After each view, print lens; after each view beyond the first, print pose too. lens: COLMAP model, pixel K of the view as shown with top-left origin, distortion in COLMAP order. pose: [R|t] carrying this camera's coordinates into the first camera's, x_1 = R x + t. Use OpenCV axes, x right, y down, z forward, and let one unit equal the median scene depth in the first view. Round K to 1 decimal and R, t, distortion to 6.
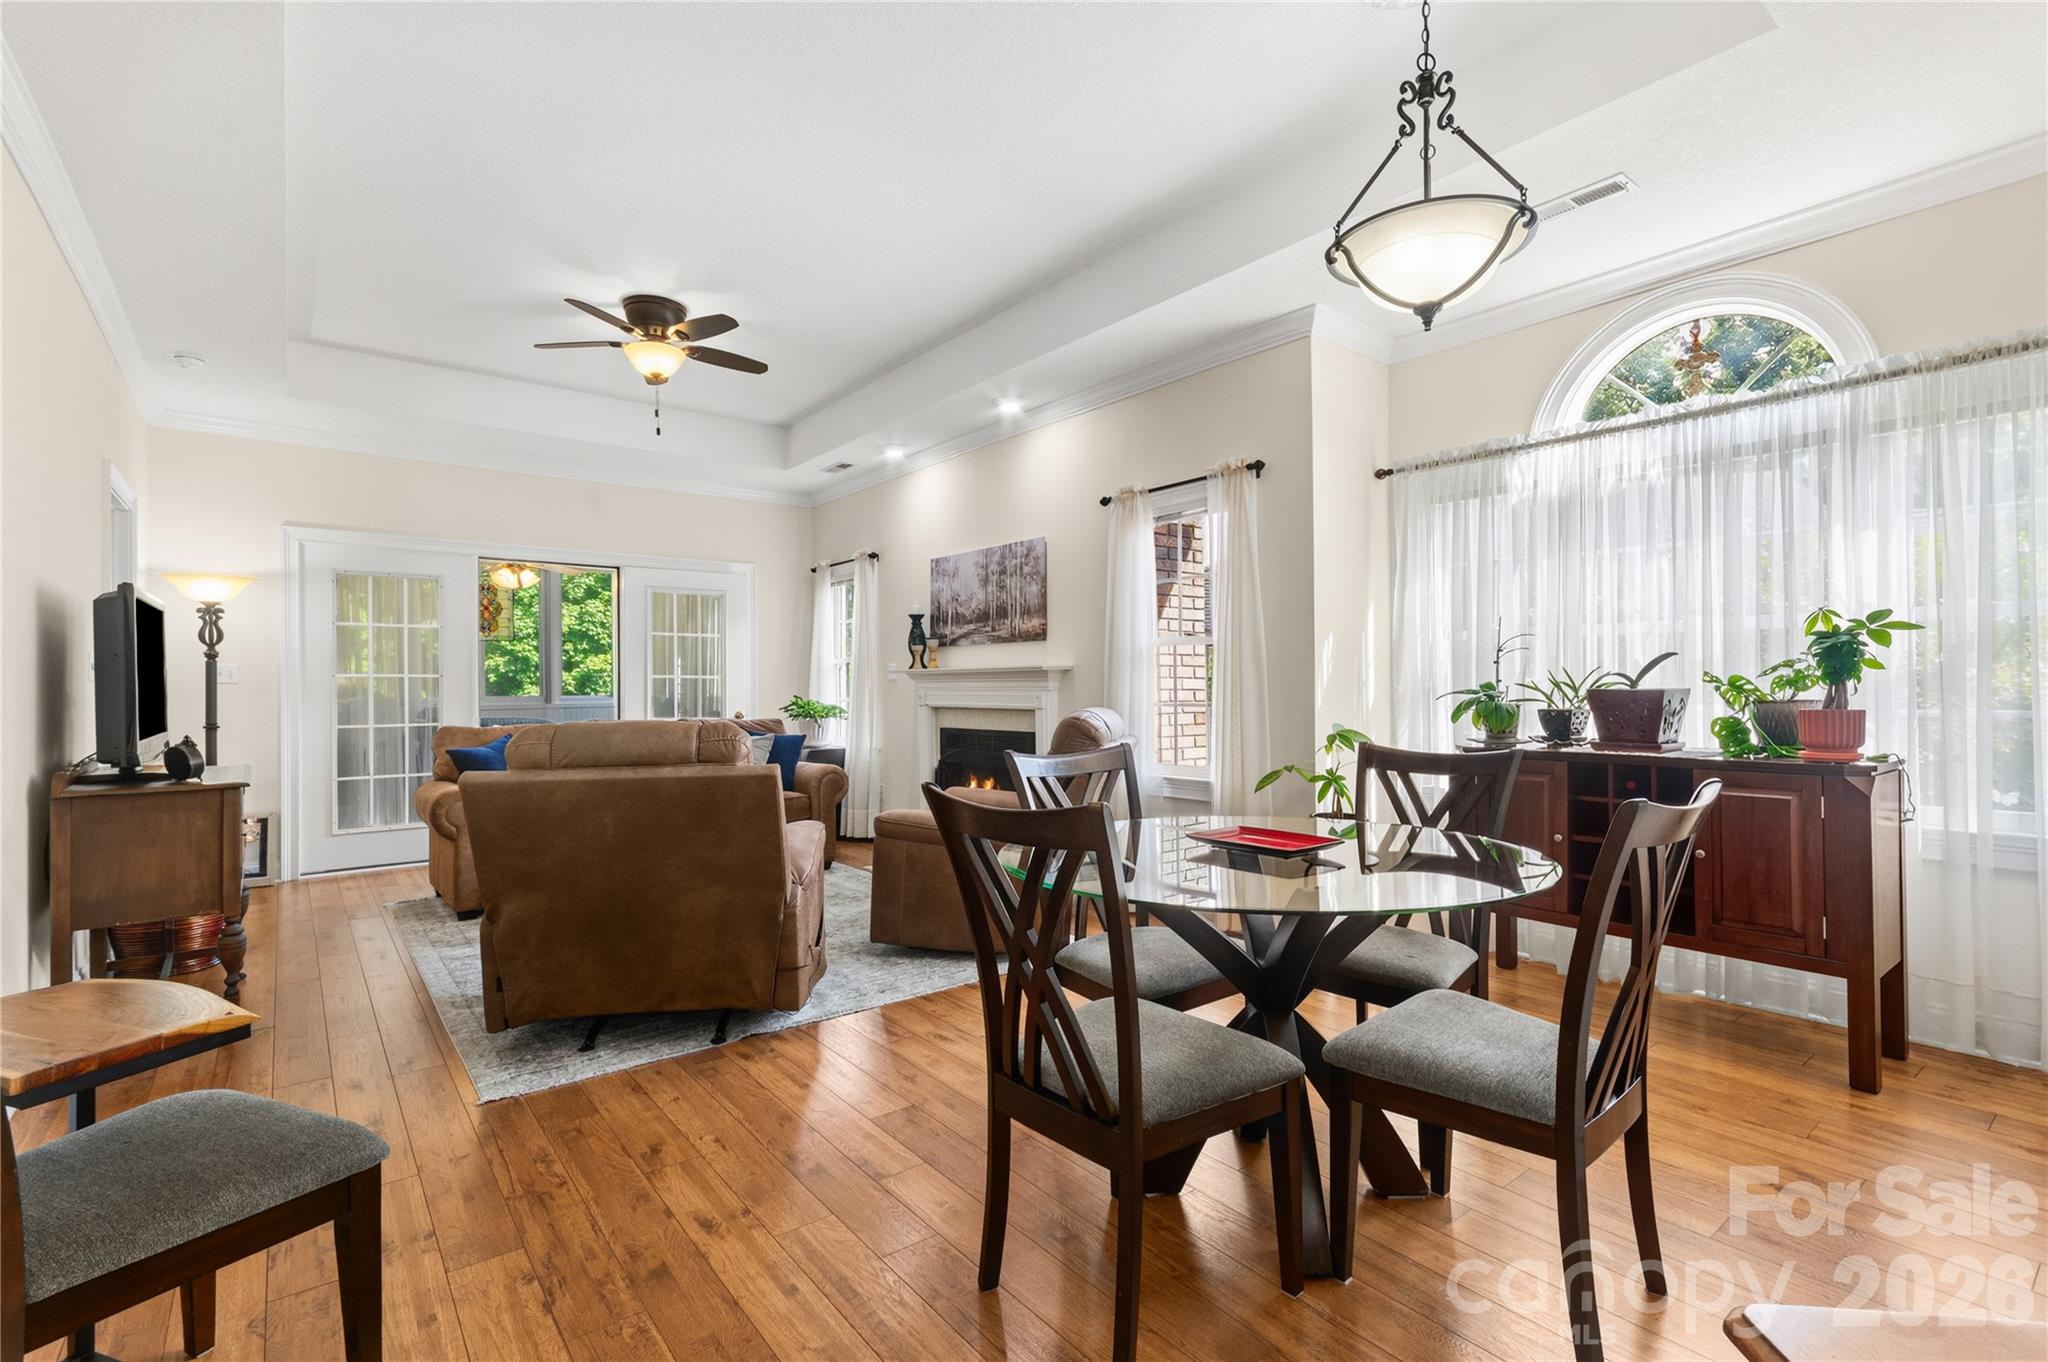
lens RADIAL K [[900.8, 0, 1019.2], [0, 900.8, 681.6], [0, 0, 1]] dist [0.002366, -0.000293]
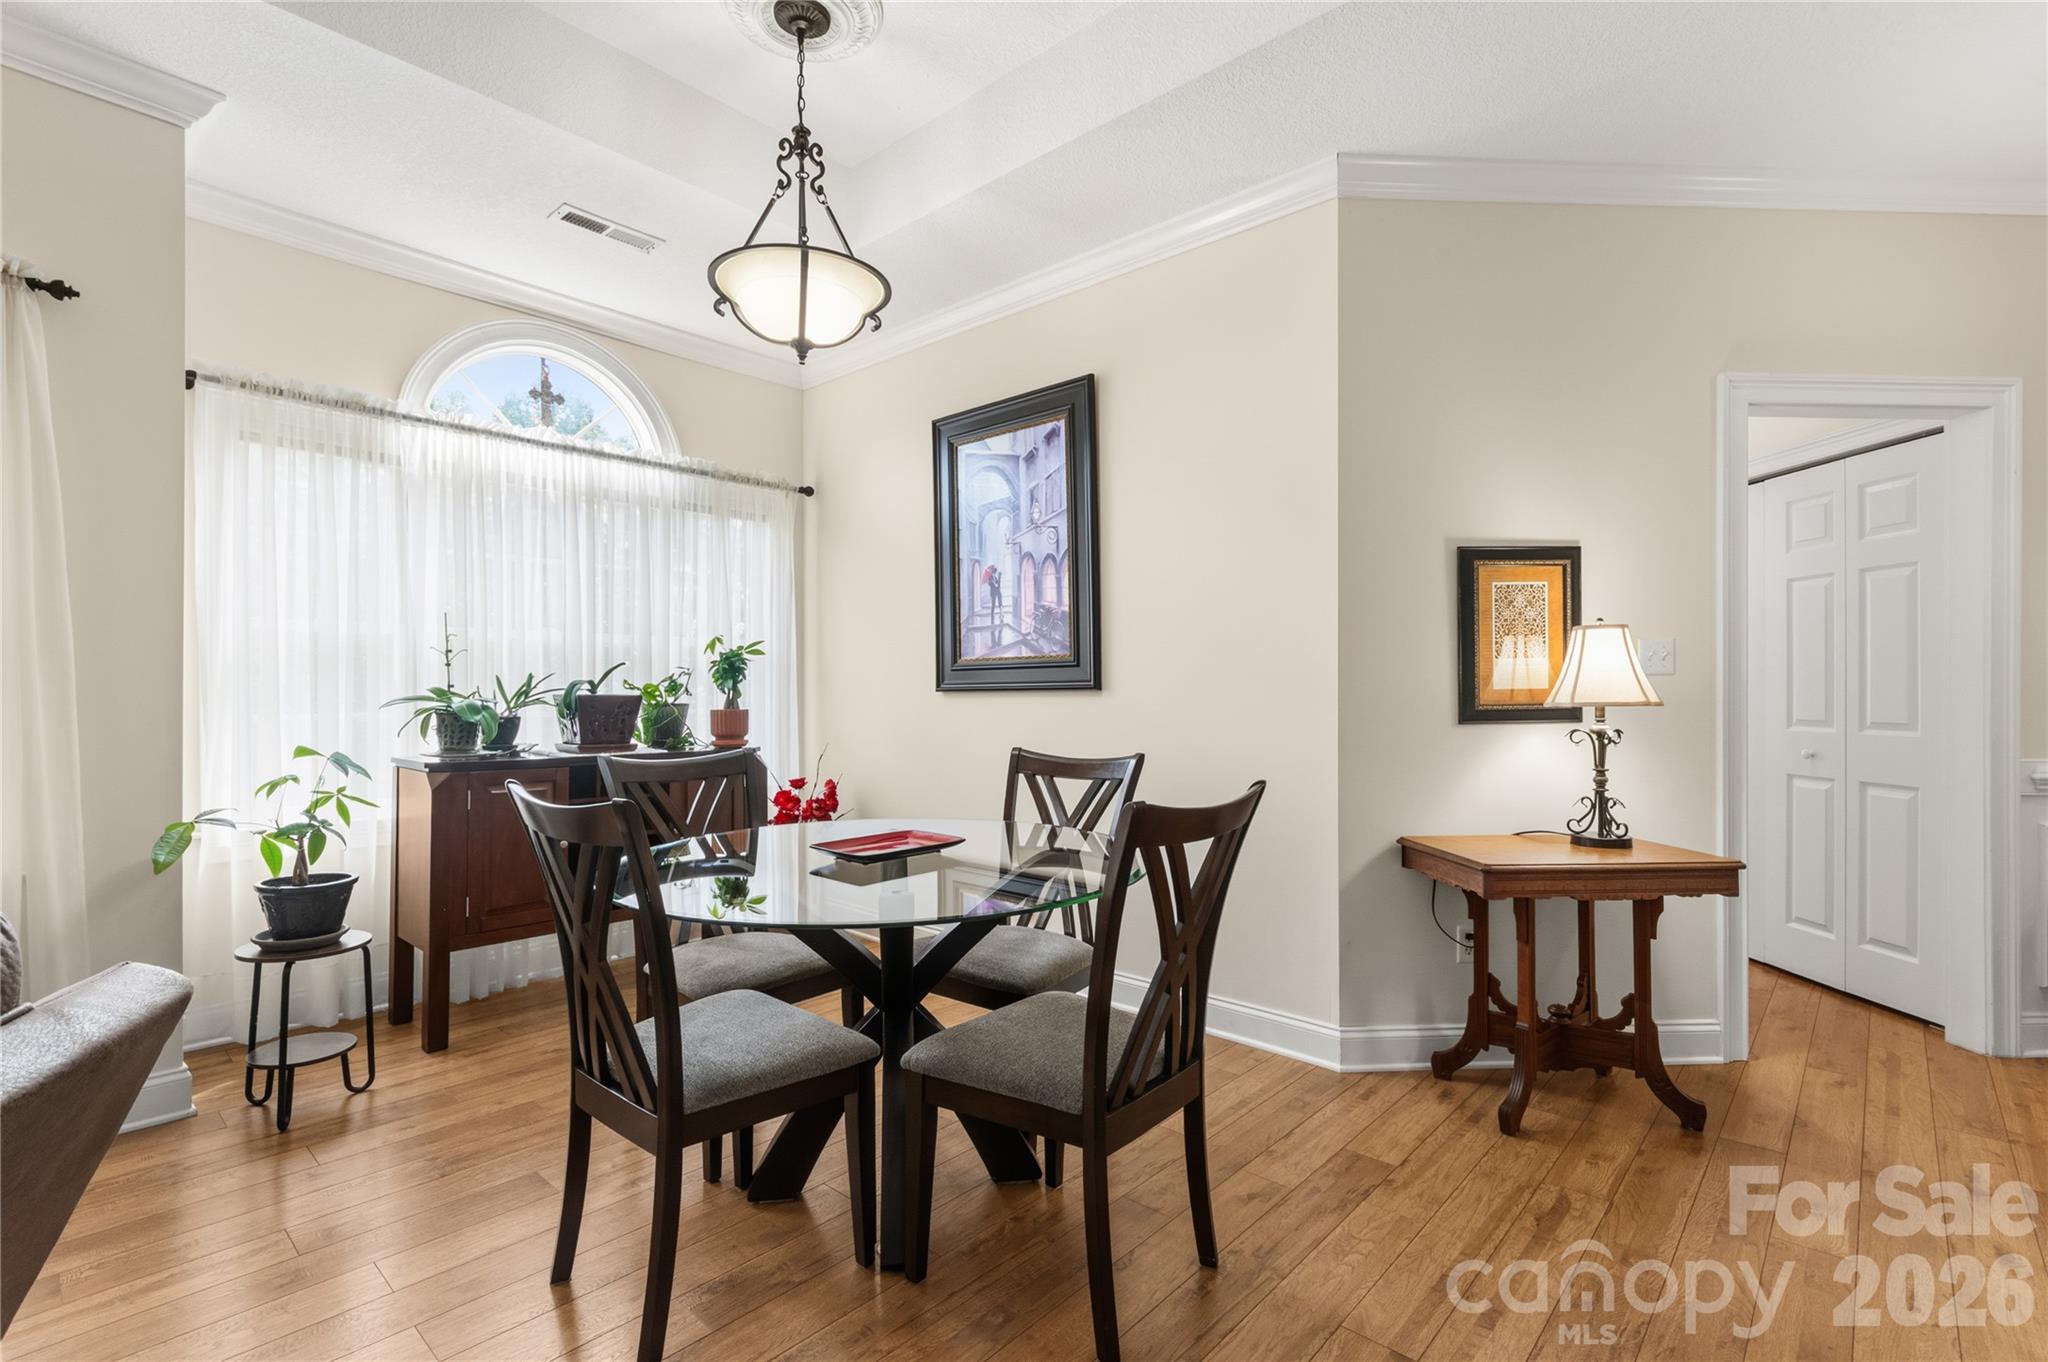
lens RADIAL K [[897.9, 0, 1048.9], [0, 897.9, 698.8], [0, 0, 1]] dist [0.000238, -0.000039]
pose [[-0.146195, -0.008097, 0.989223, -0.377008], [-0.008629, 0.999939, 0.006909, 0.001326], [-0.989218, -0.007526, -0.146256, 0.486624]]
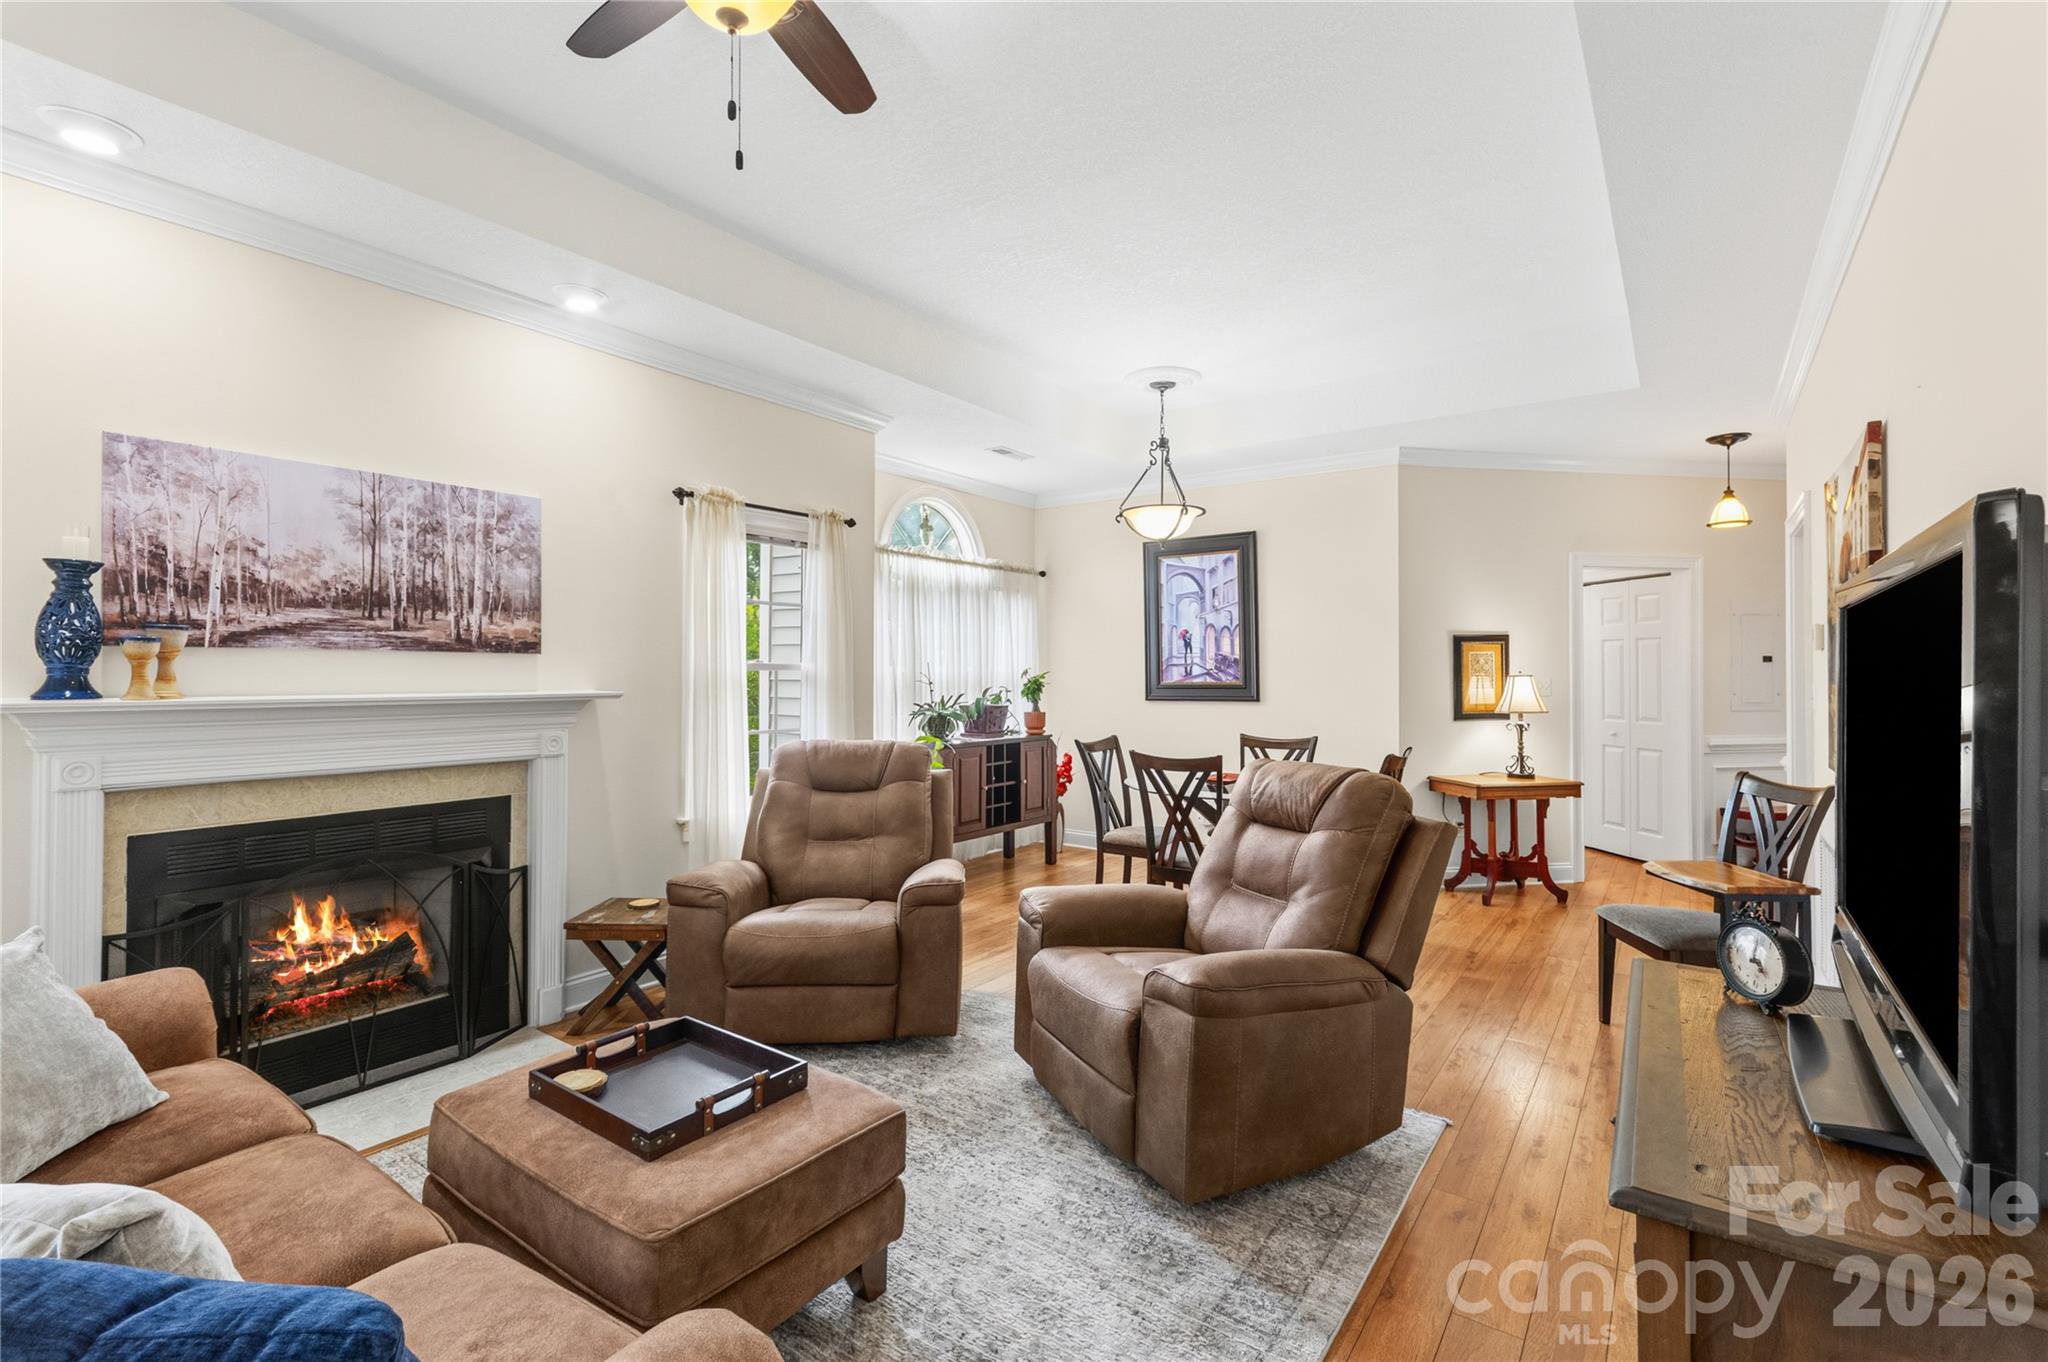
lens RADIAL K [[906.0, 0, 1035.2], [0, 906.0, 672.0], [0, 0, 1]] dist [0.001748, 0.000126]
pose [[-0.263490, 0.000662, 0.964662, -0.982927], [-0.009303, 0.999952, -0.003227, -0.046215], [-0.964617, -0.009824, -0.263471, 1.127383]]
